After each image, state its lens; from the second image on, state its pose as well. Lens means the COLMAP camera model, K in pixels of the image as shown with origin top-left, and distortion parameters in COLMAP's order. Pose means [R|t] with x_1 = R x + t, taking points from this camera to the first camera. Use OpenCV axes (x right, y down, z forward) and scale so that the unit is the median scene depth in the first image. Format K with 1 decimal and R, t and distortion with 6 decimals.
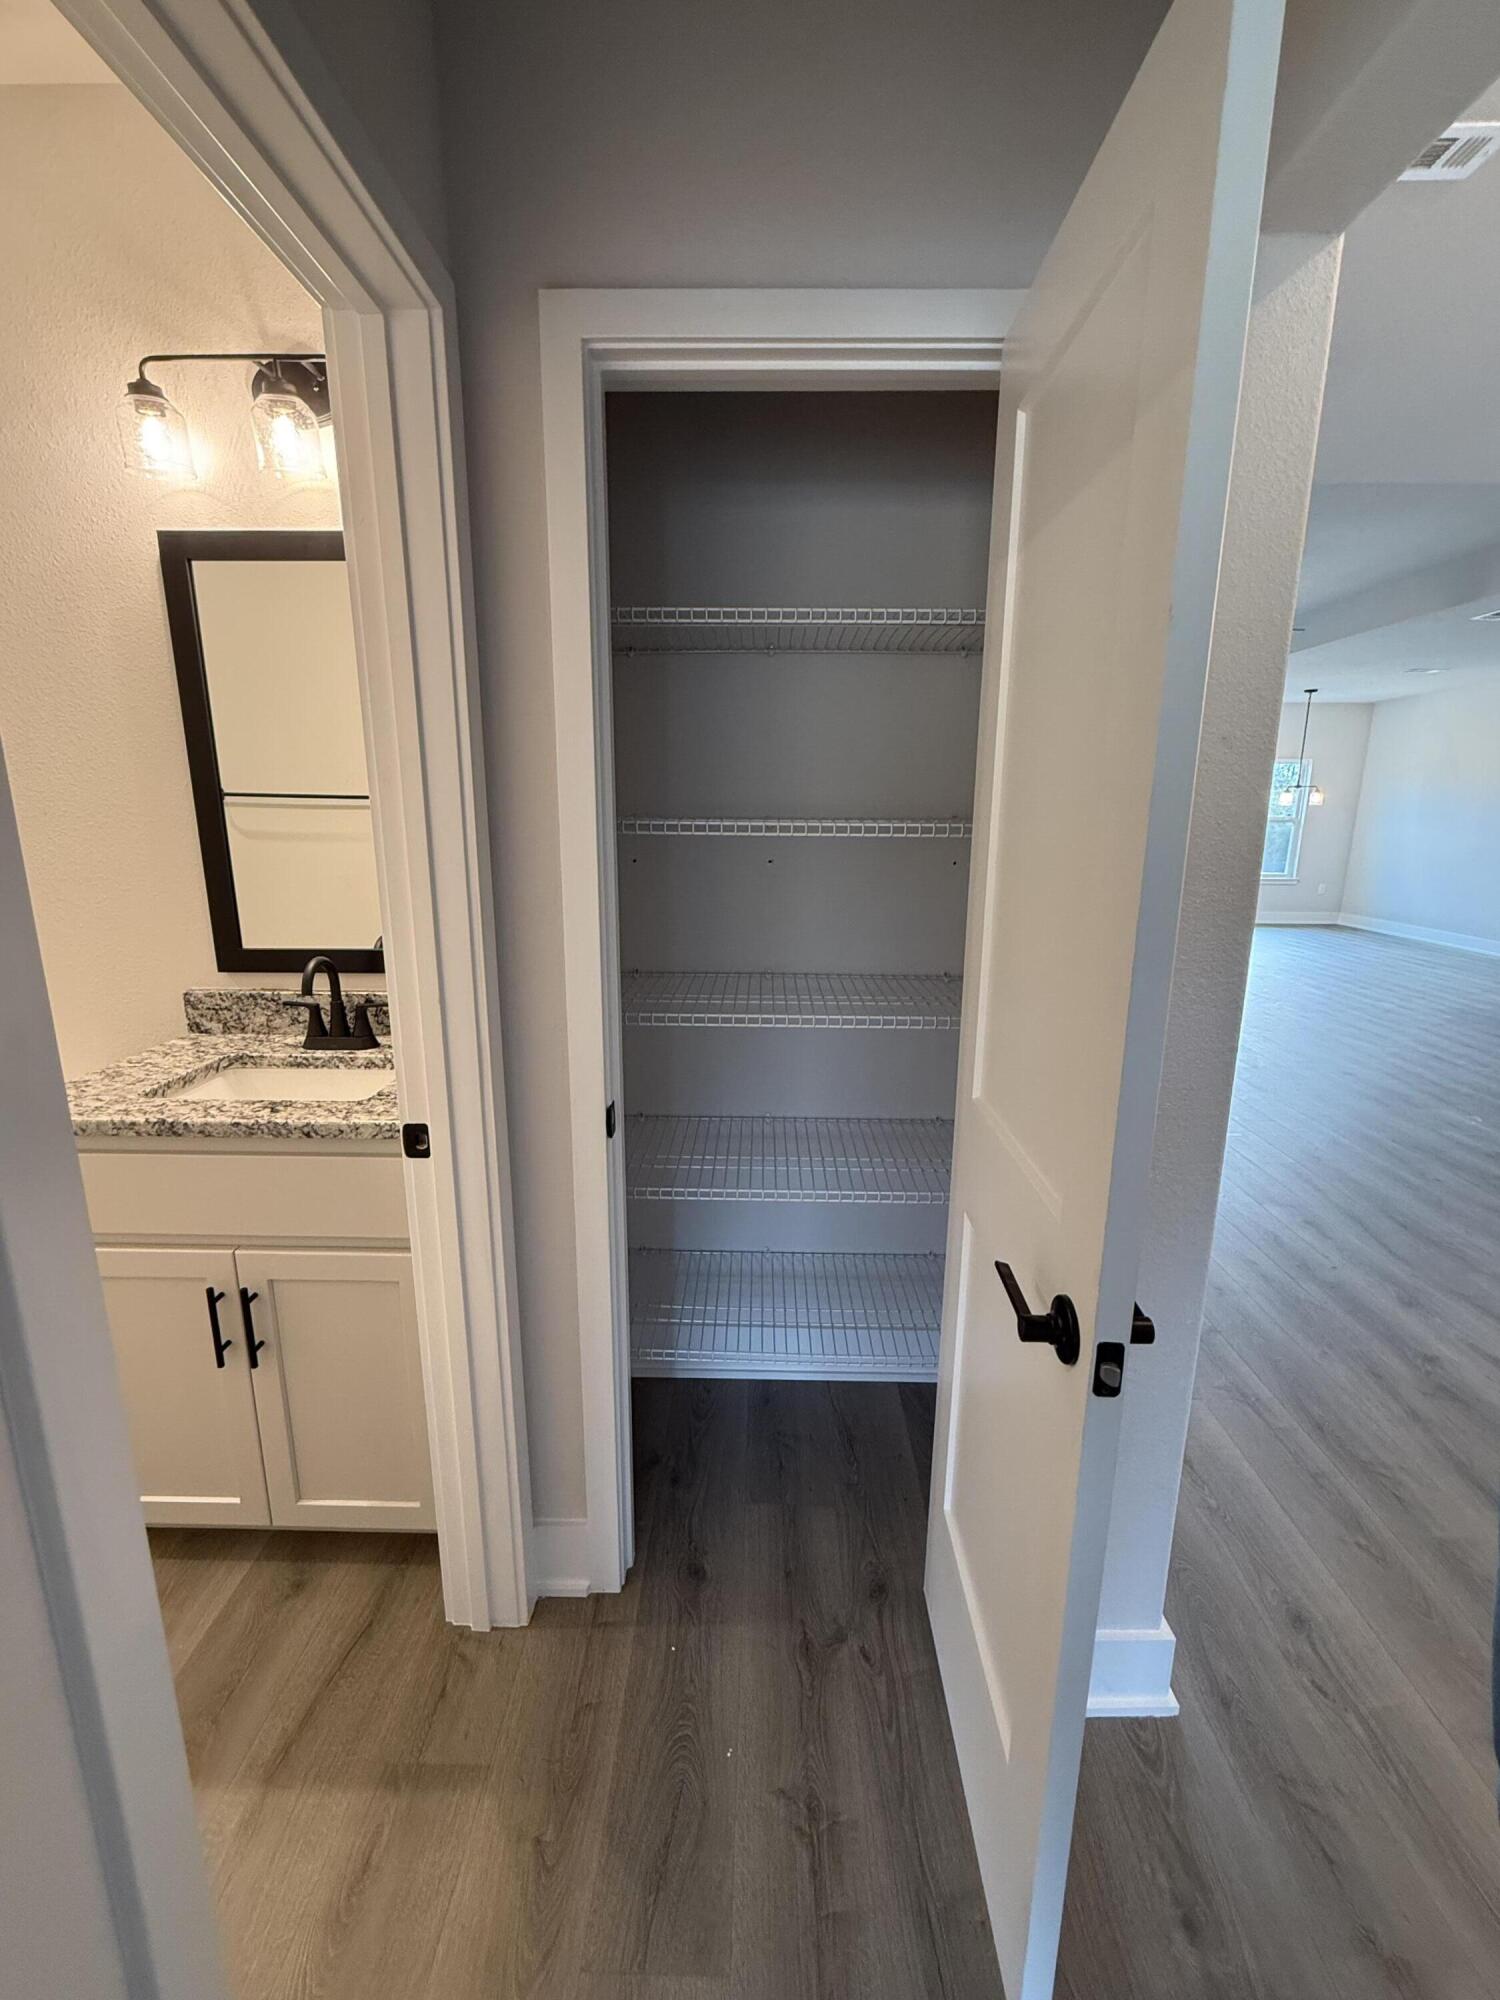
lens RADIAL K [[847.1, 0, 743.5], [0, 847.1, 1004.6], [0, 0, 1]] dist [-0.002087, -0.000107]
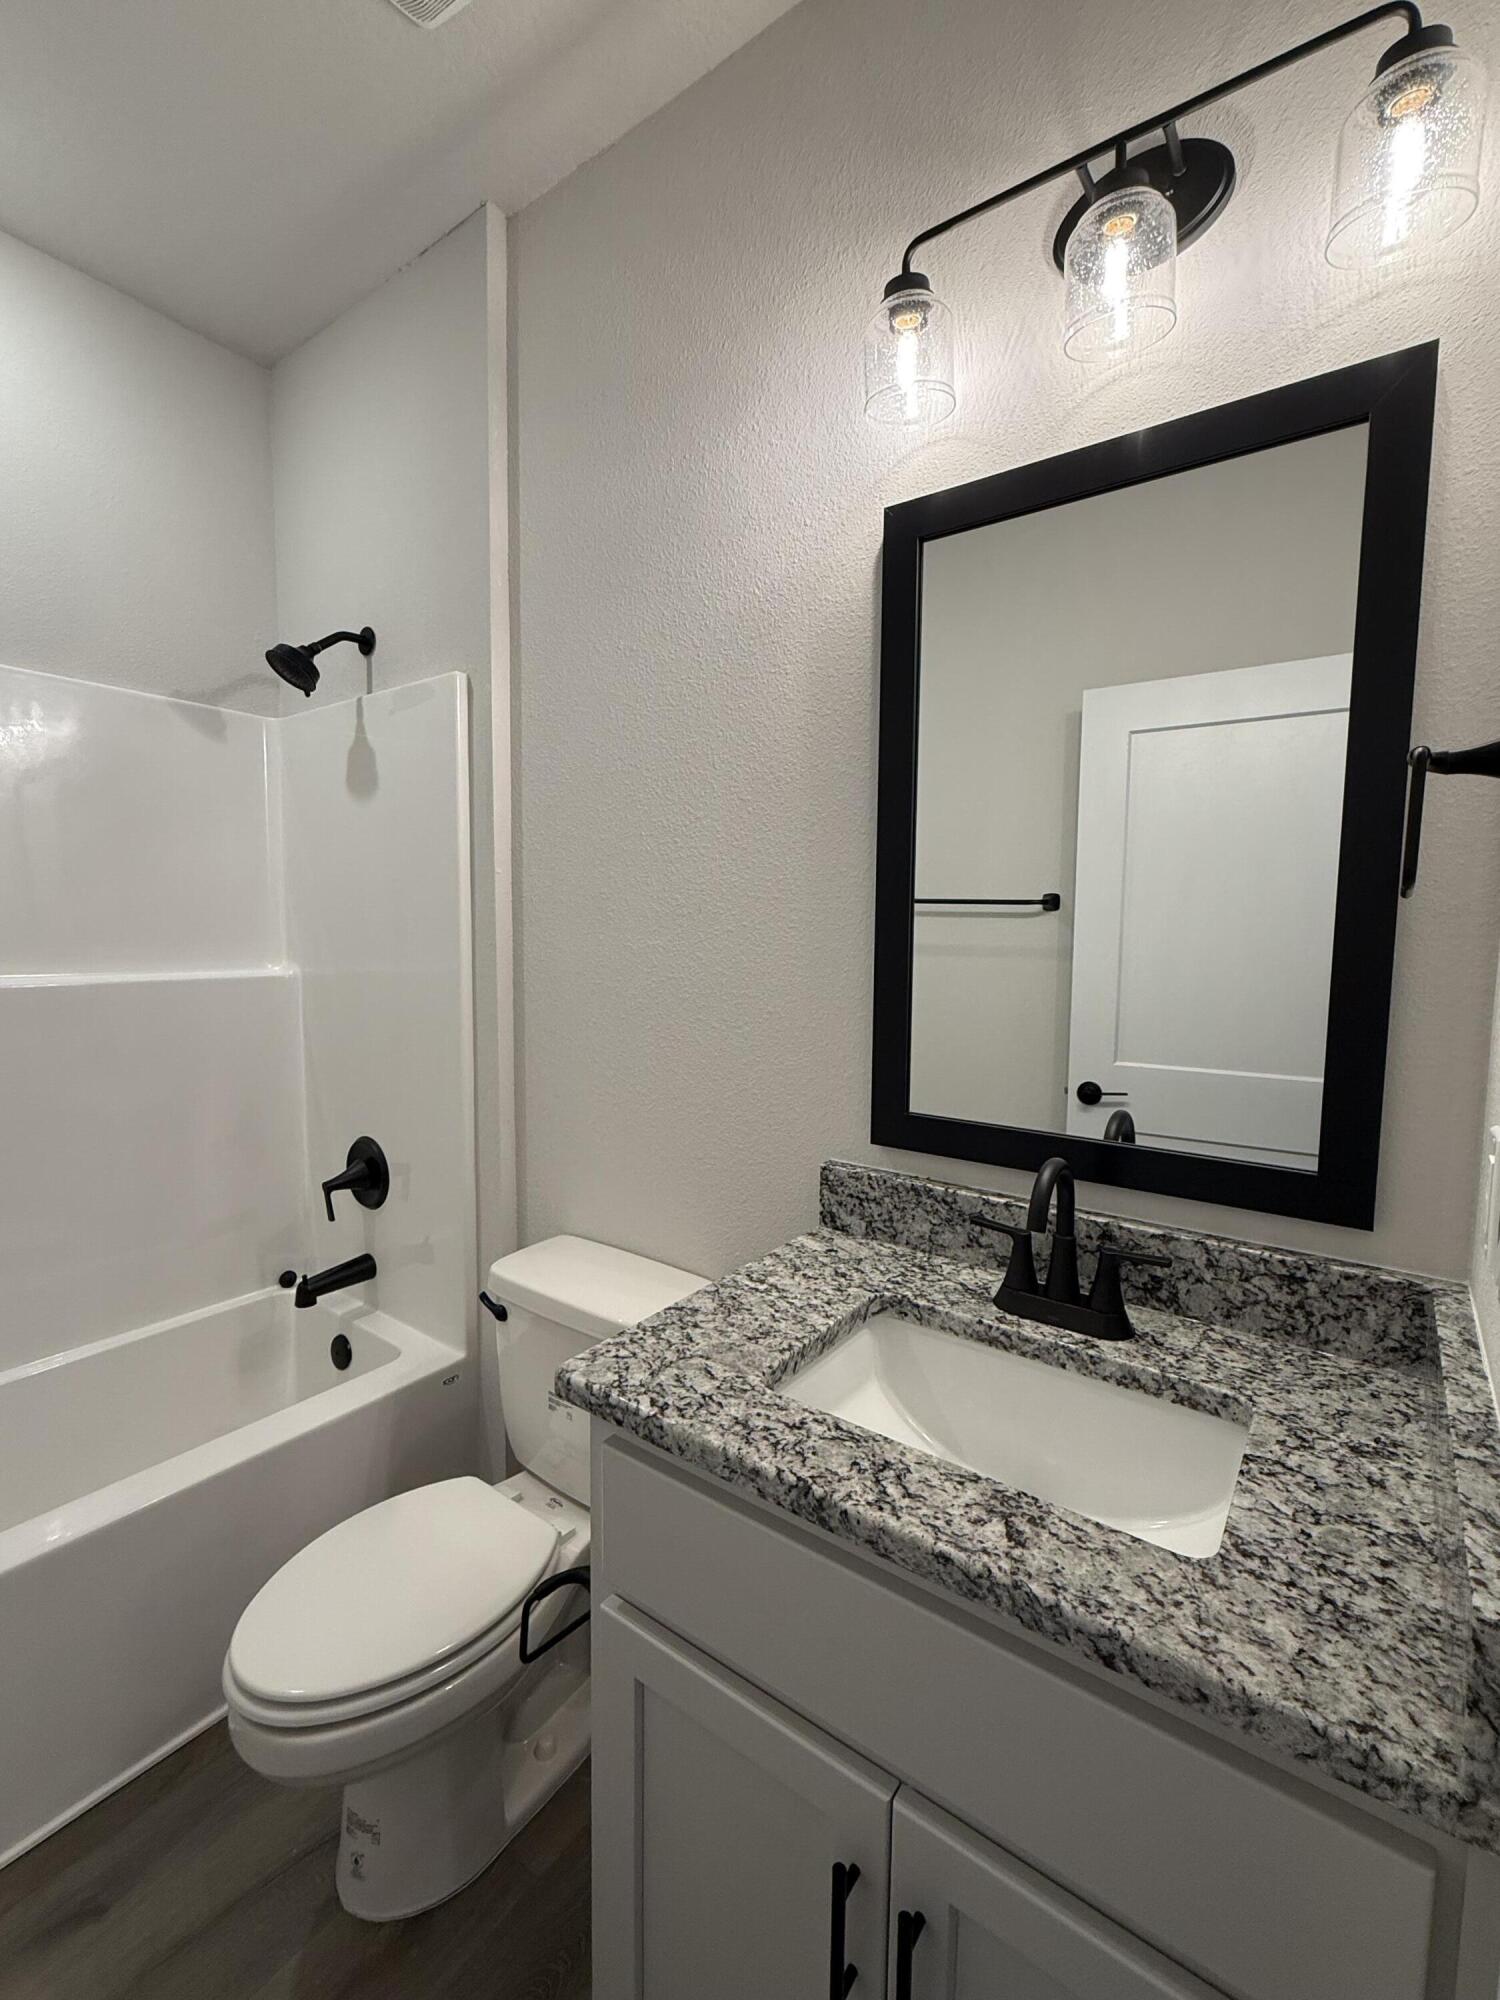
lens RADIAL K [[862.7, 0, 753.5], [0, 862.7, 1003.3], [0, 0, 1]] dist [-0.004455, -0.000417]
pose [[0.821776, 0.053871, -0.567259, -0.353138], [-0.132758, 0.986225, -0.098665, -0.075825], [0.554130, 0.156389, 0.817608, 0.418772]]
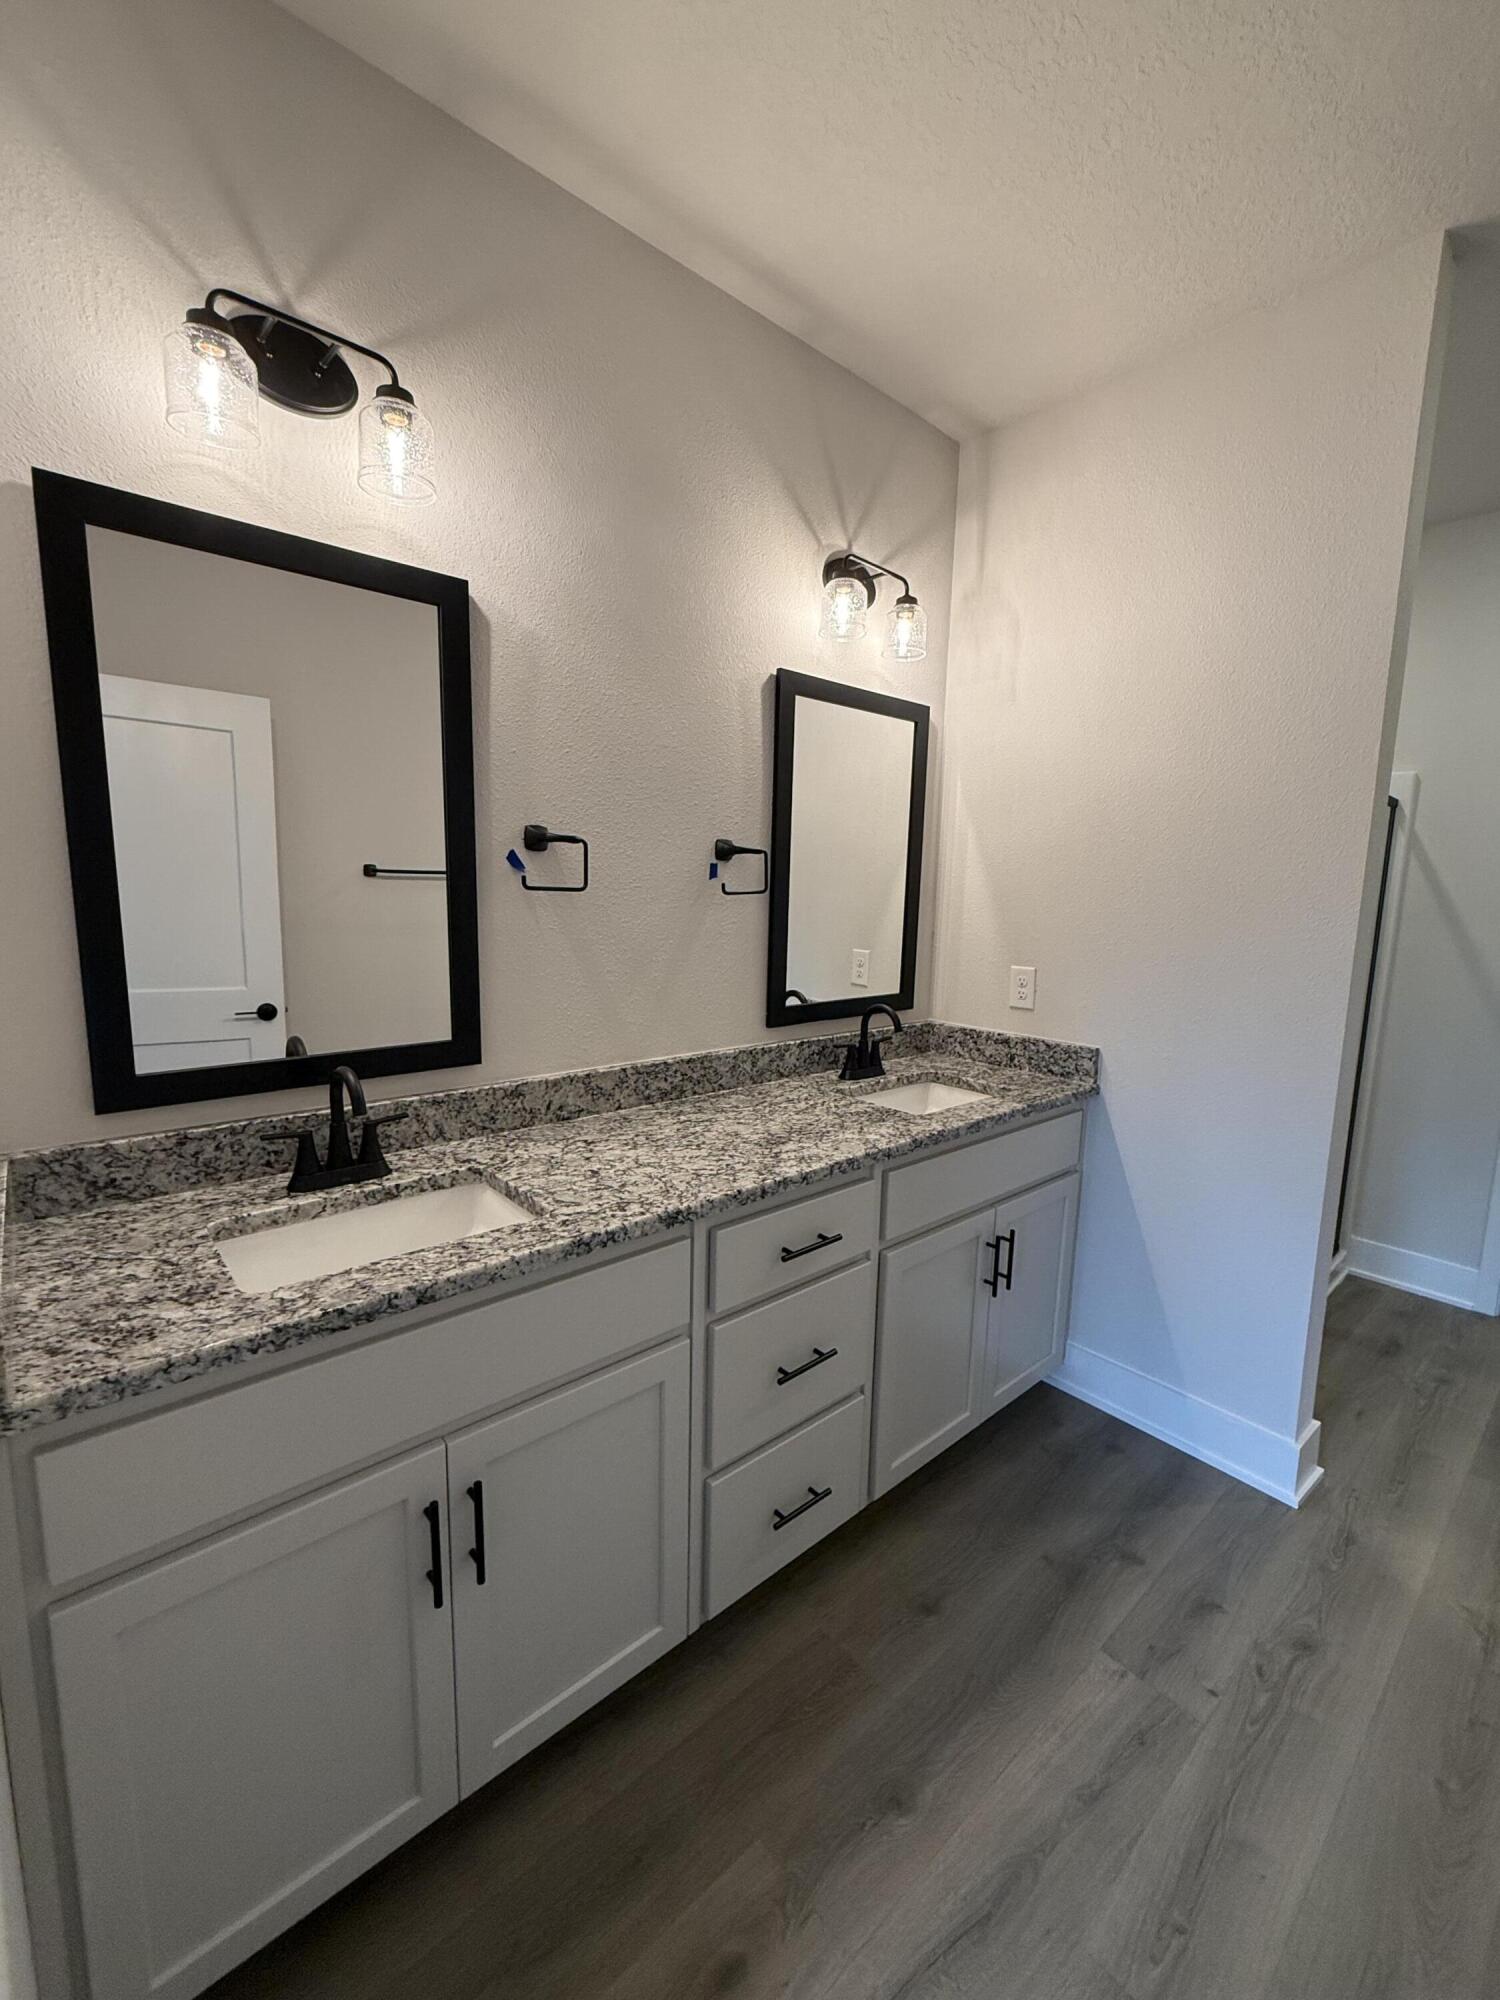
lens RADIAL K [[850.0, 0, 762.6], [0, 850.0, 995.9], [0, 0, 1]] dist [0.030402, -0.000230]
pose [[0.734202, -0.078971, 0.674323, -0.758511], [0.116725, 0.993106, -0.010786, -0.072273], [-0.668822, 0.086630, 0.738358, 0.139042]]
